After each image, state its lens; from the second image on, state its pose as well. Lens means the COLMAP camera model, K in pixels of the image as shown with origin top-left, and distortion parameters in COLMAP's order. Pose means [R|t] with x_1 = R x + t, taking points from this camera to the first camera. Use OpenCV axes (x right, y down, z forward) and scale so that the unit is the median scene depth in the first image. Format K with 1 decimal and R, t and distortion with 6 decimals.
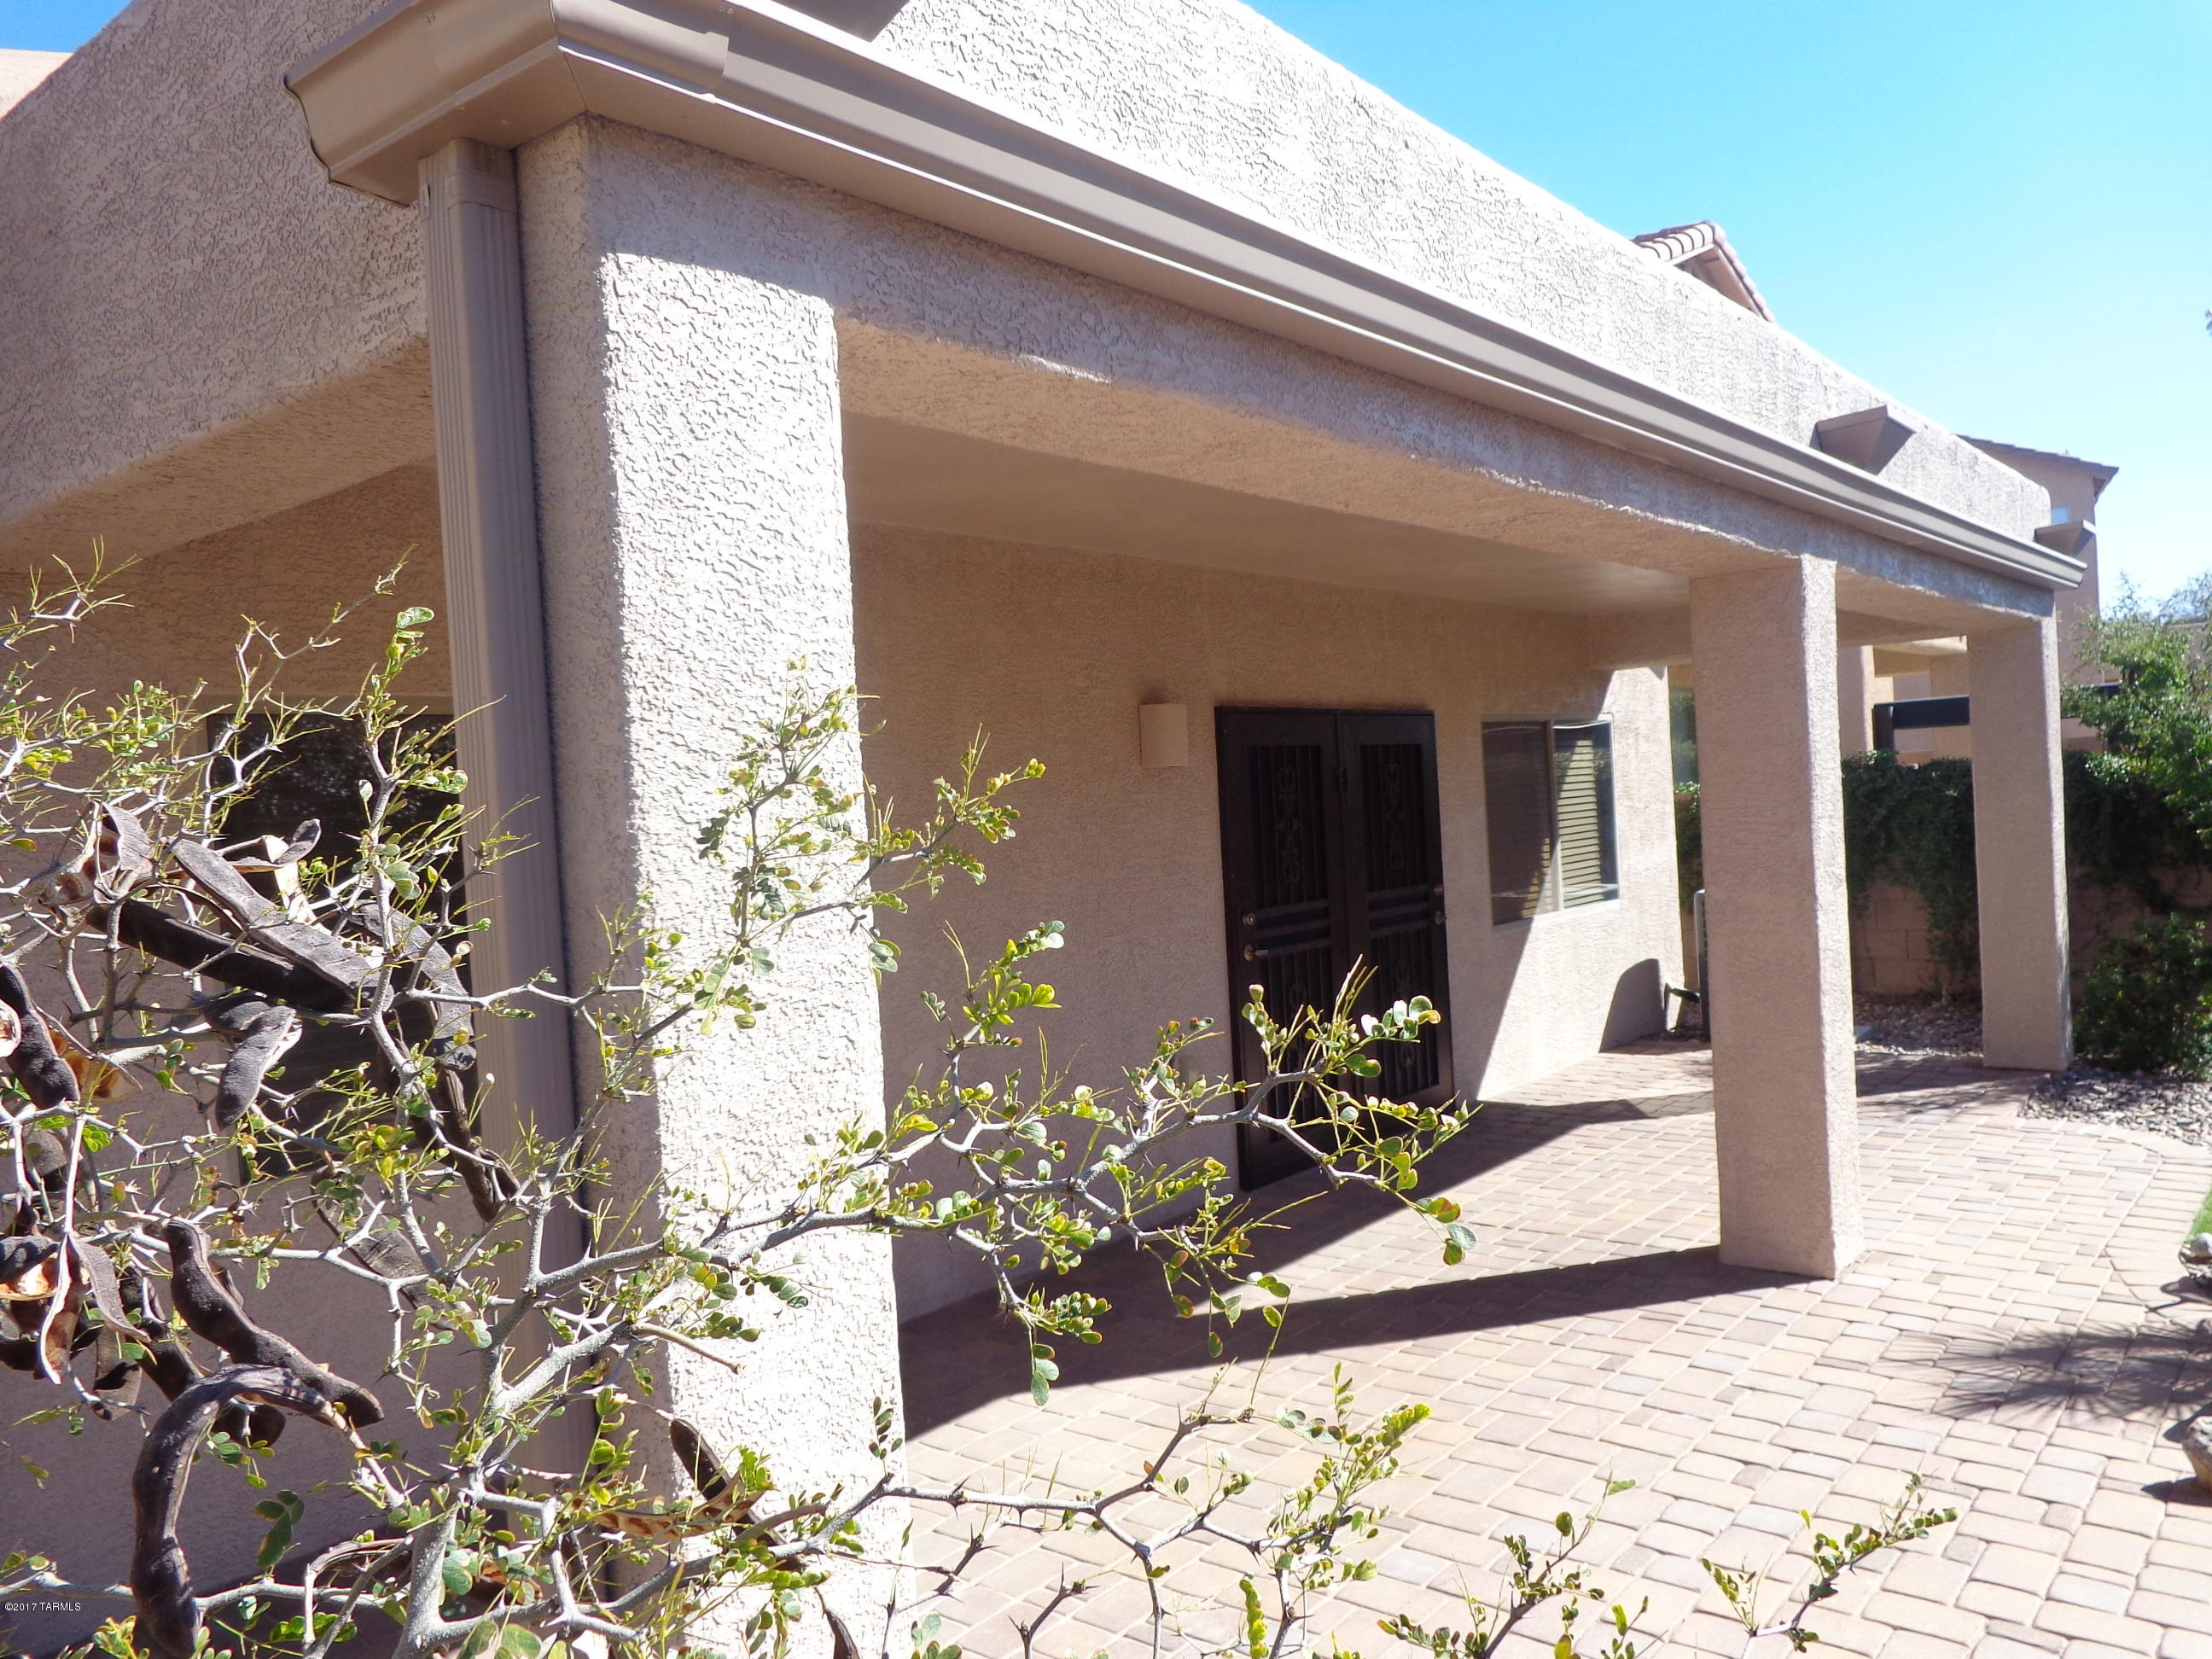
lens RADIAL K [[1641.7, 0, 1106.0], [0, 1641.7, 829.5], [0, 0, 1]] dist [0.000575, -0.000545]
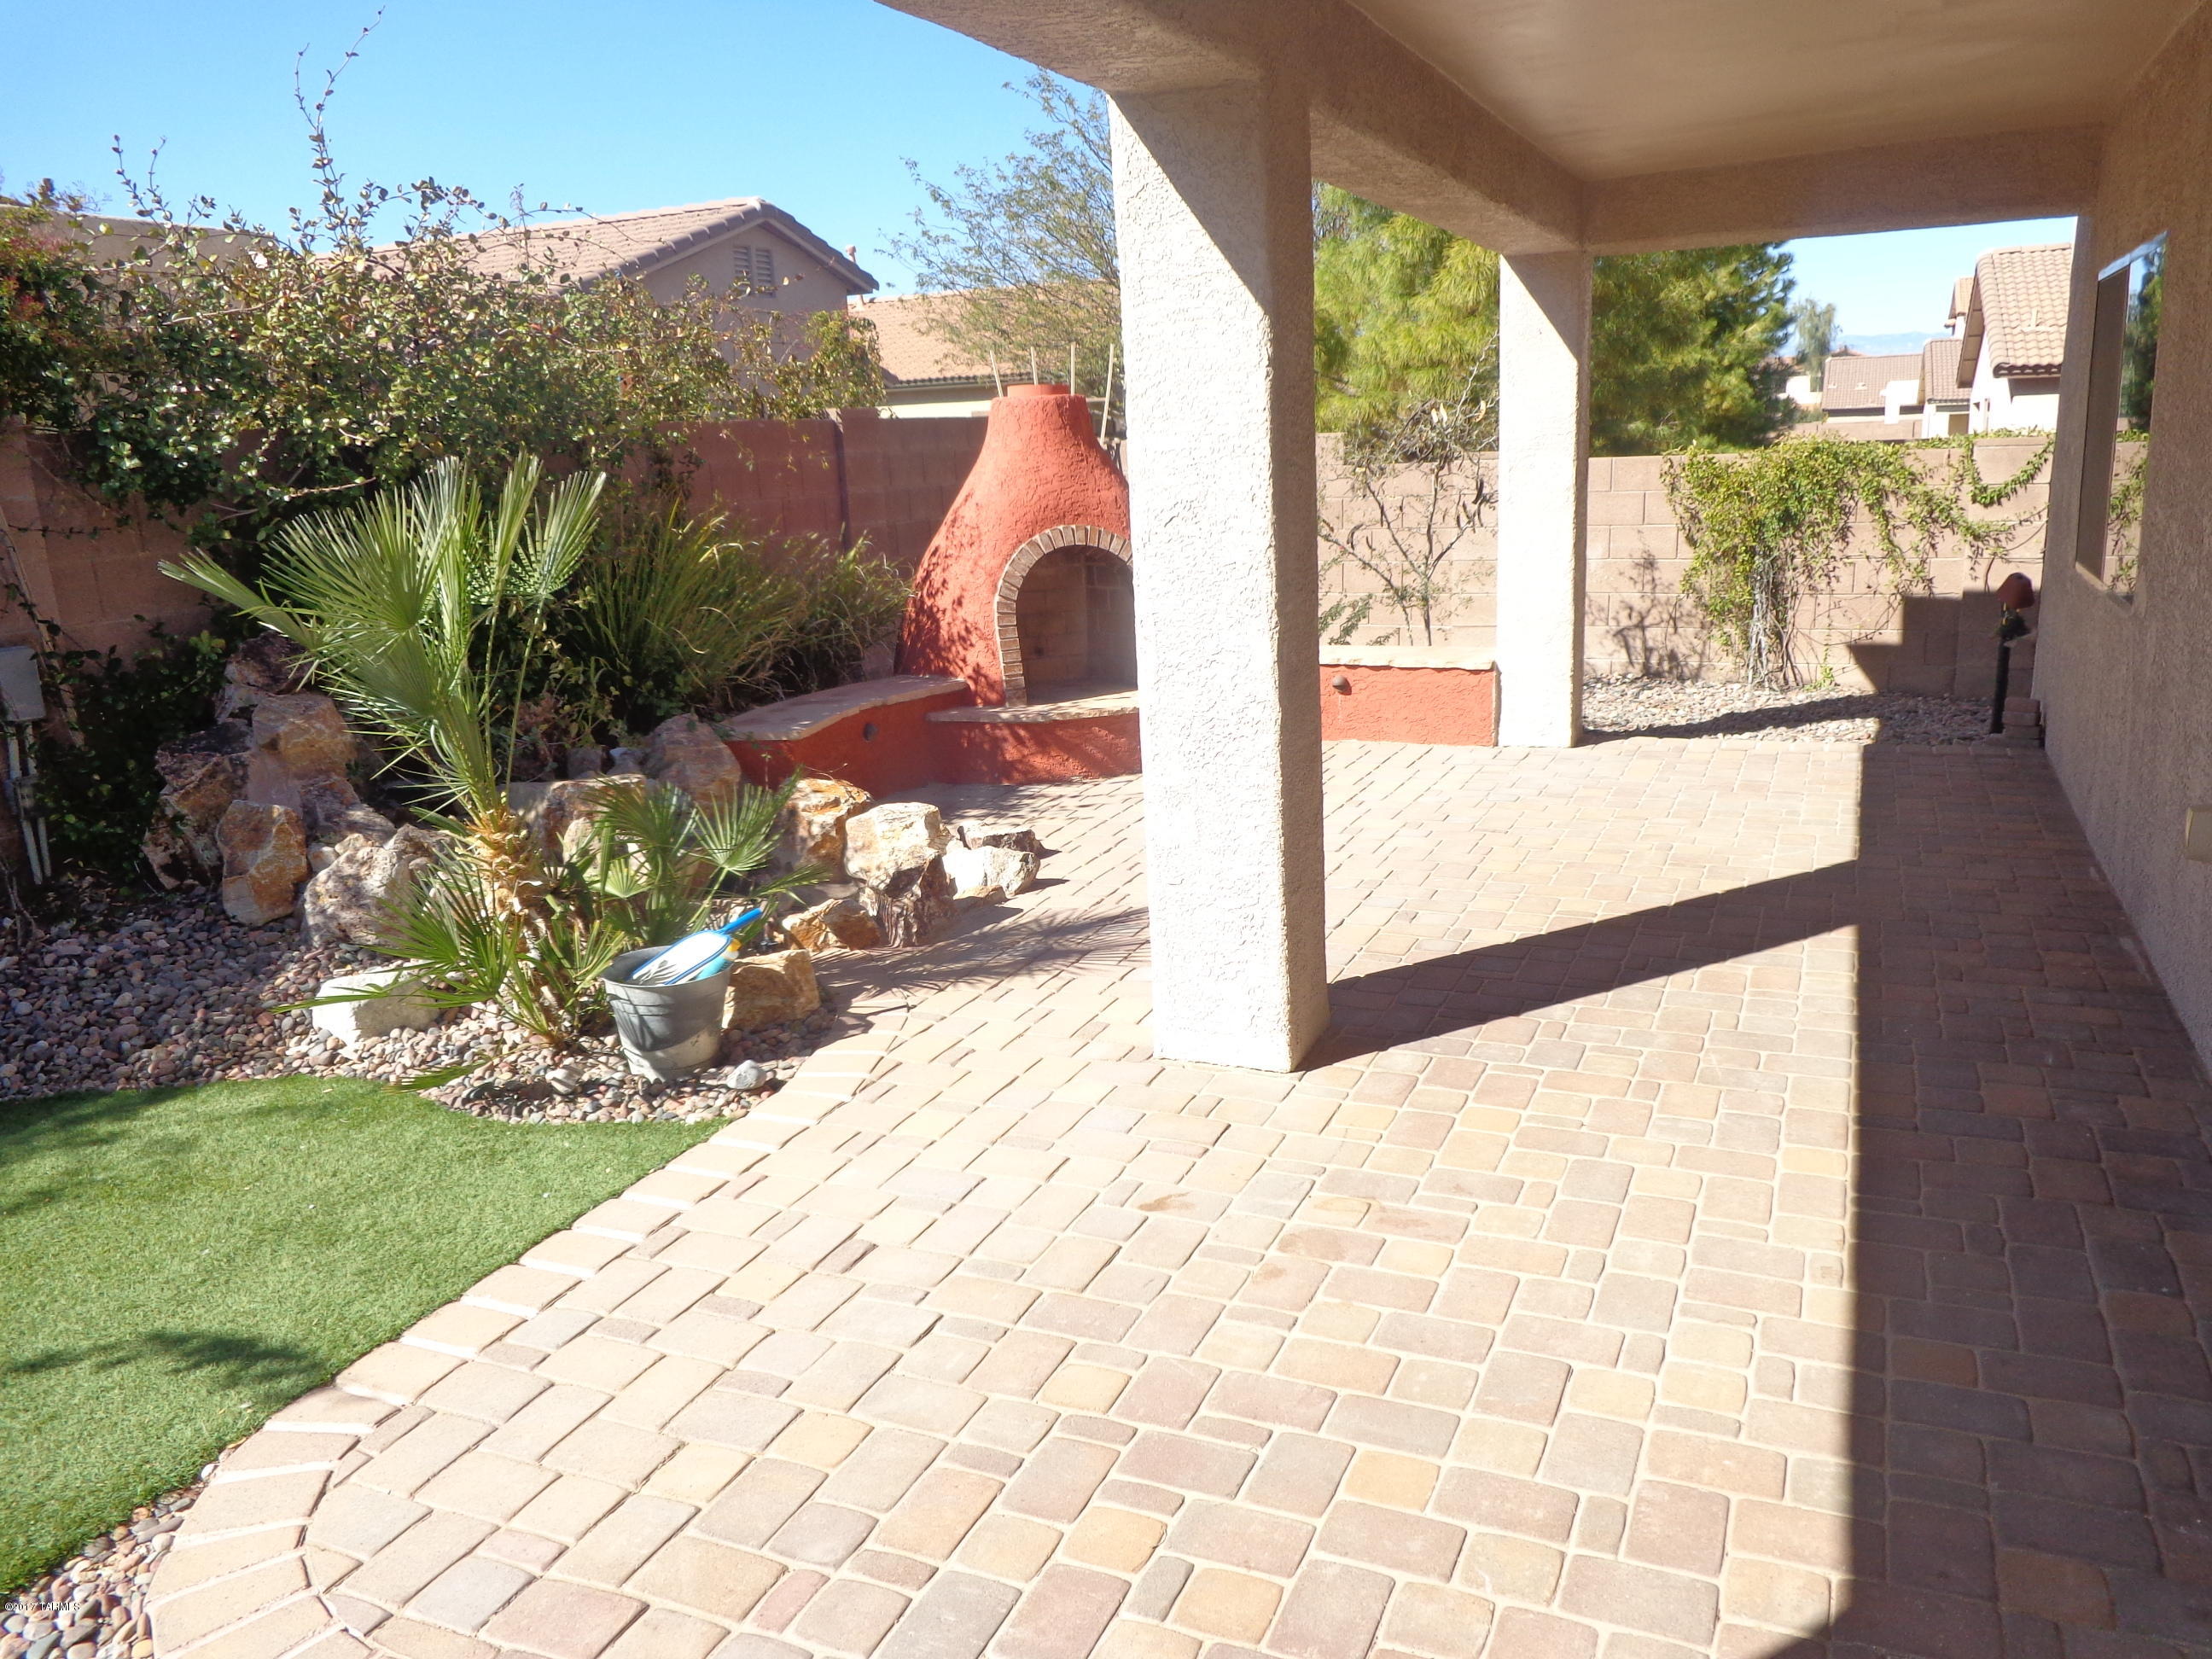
lens RADIAL K [[1633.4, 0, 1106.0], [0, 1633.4, 829.5], [0, 0, 1]] dist [-0.011073, 0.002439]
pose [[-0.959281, 0.161418, -0.231786, 0.681825], [0.098559, 0.960327, 0.260879, -0.051256], [0.264701, 0.227411, -0.937133, 1.791209]]
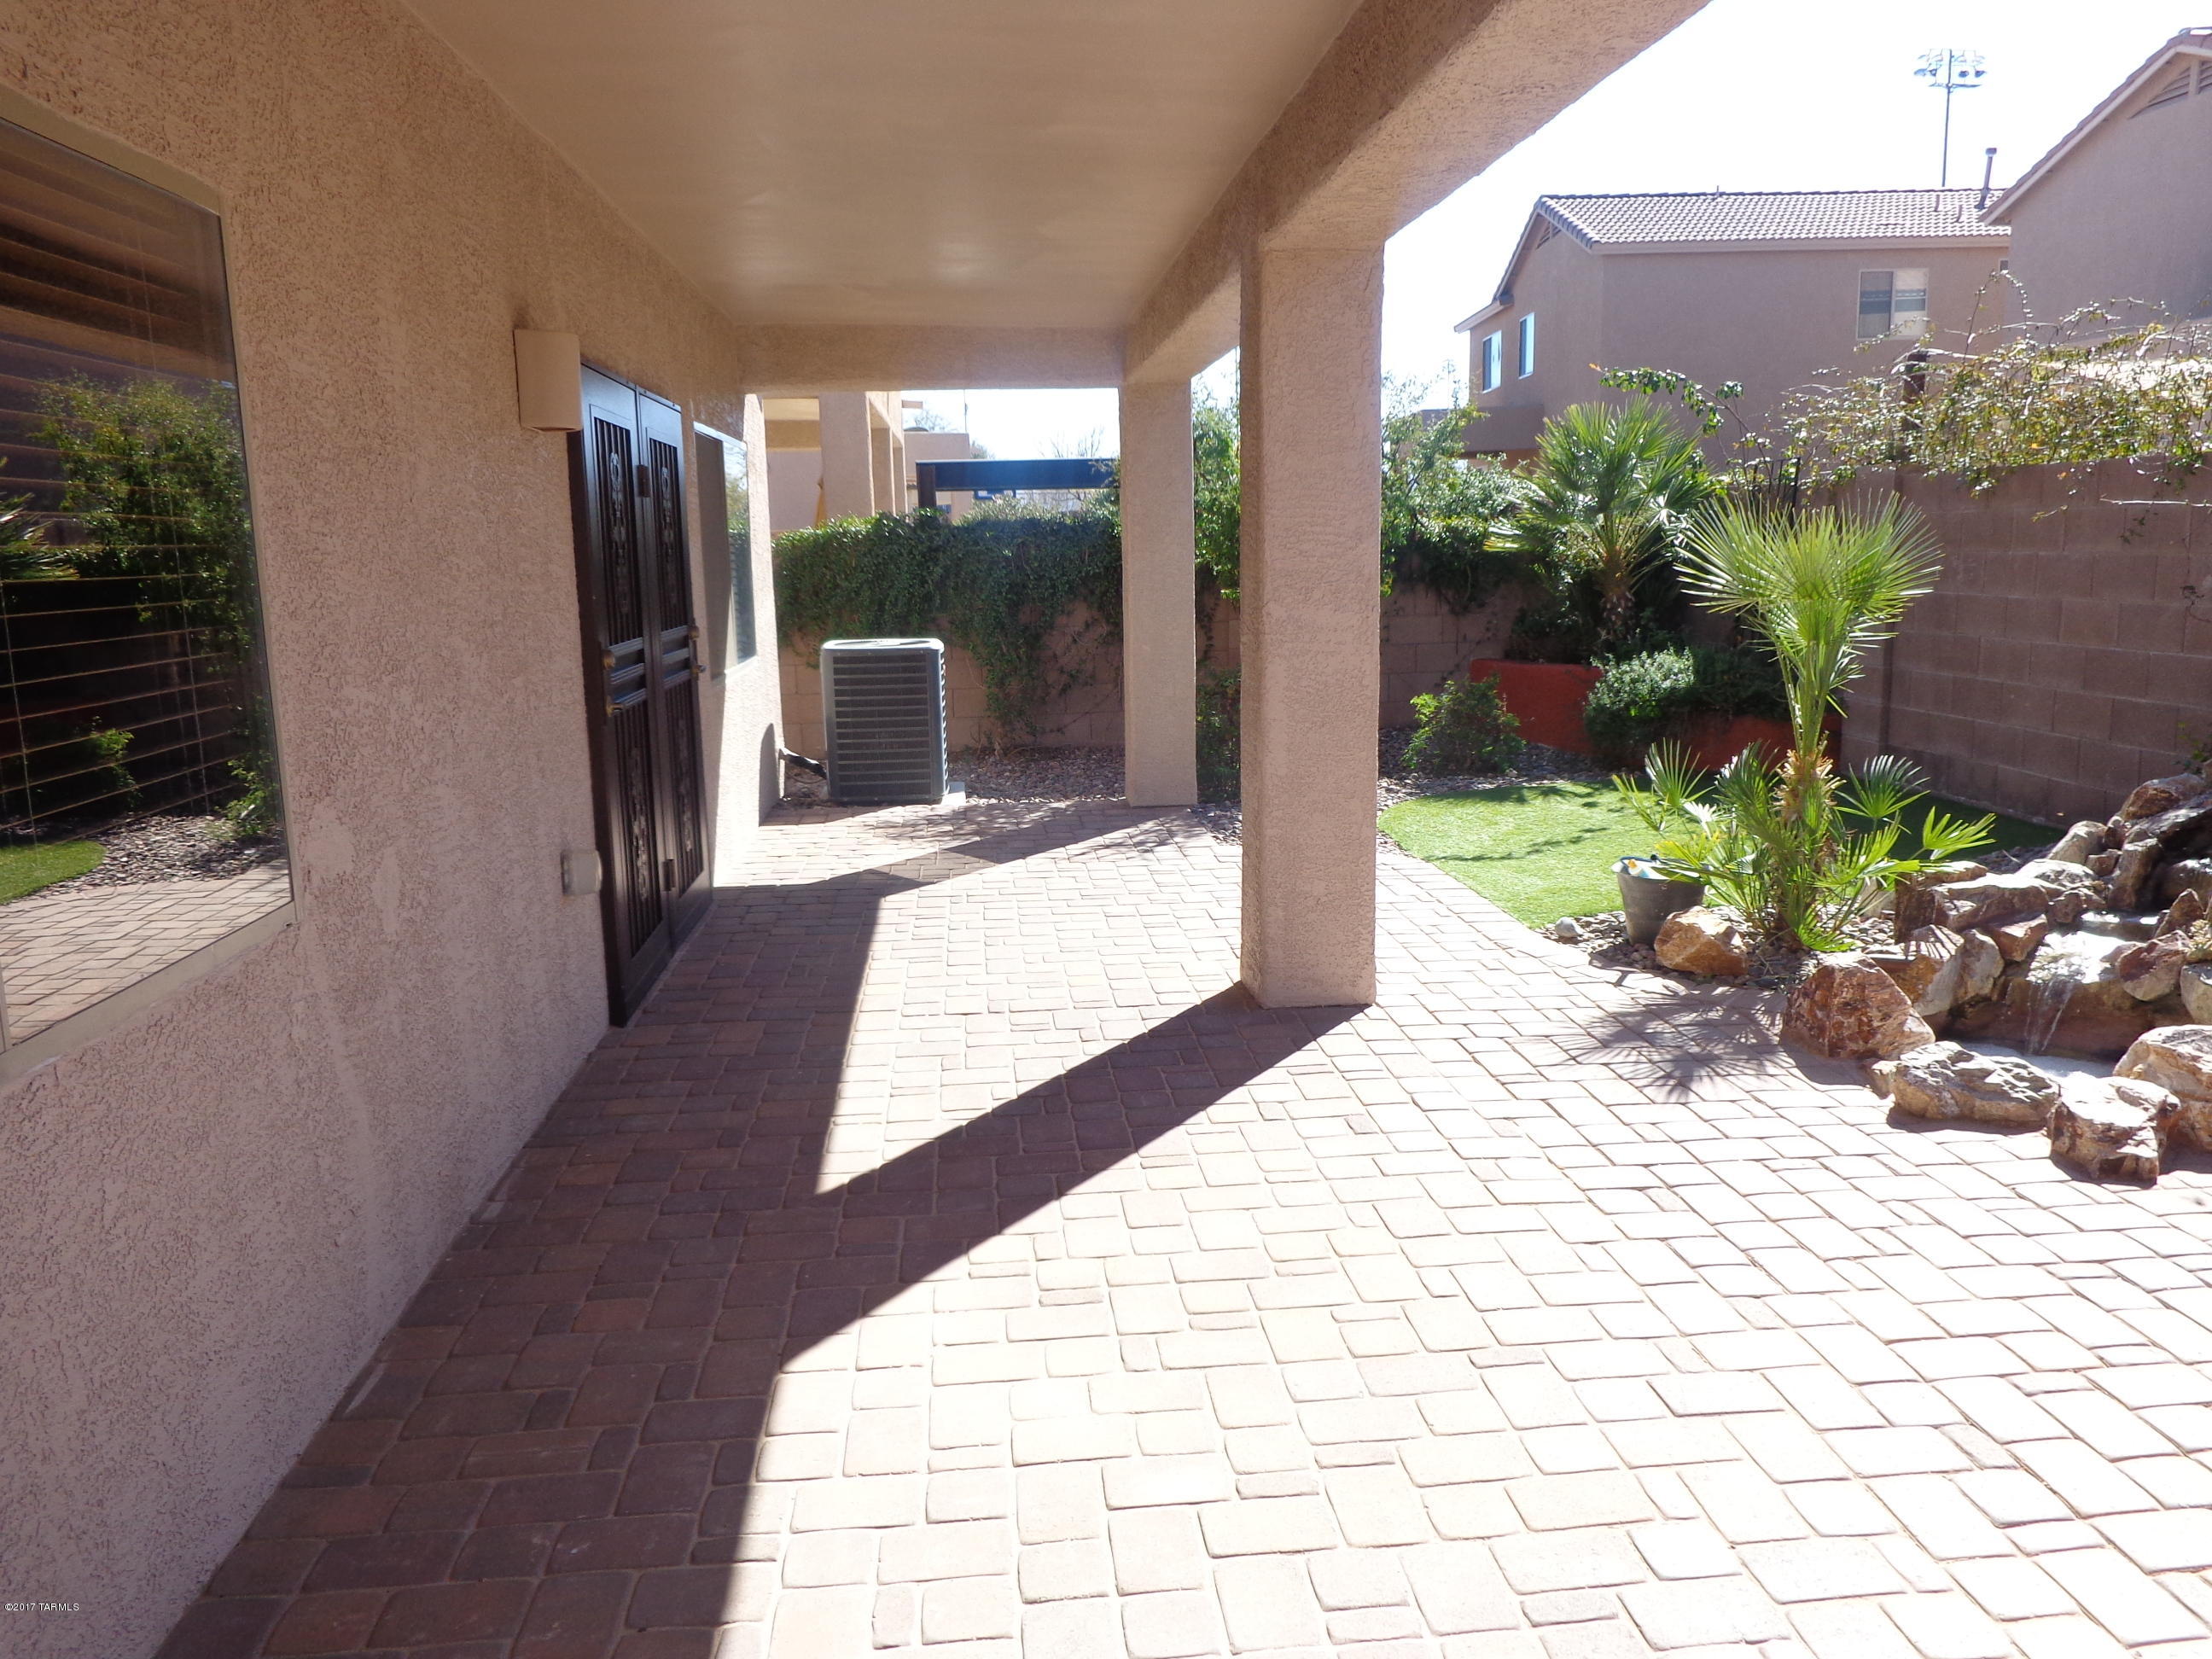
lens RADIAL K [[1633.4, 0, 1106.0], [0, 1633.4, 829.5], [0, 0, 1]] dist [-0.011073, 0.002439]
pose [[0.707521, -0.076136, 0.702579, -0.362889], [-0.012654, 0.992655, 0.120313, 0.052220], [-0.706579, -0.094014, 0.701362, 0.437220]]
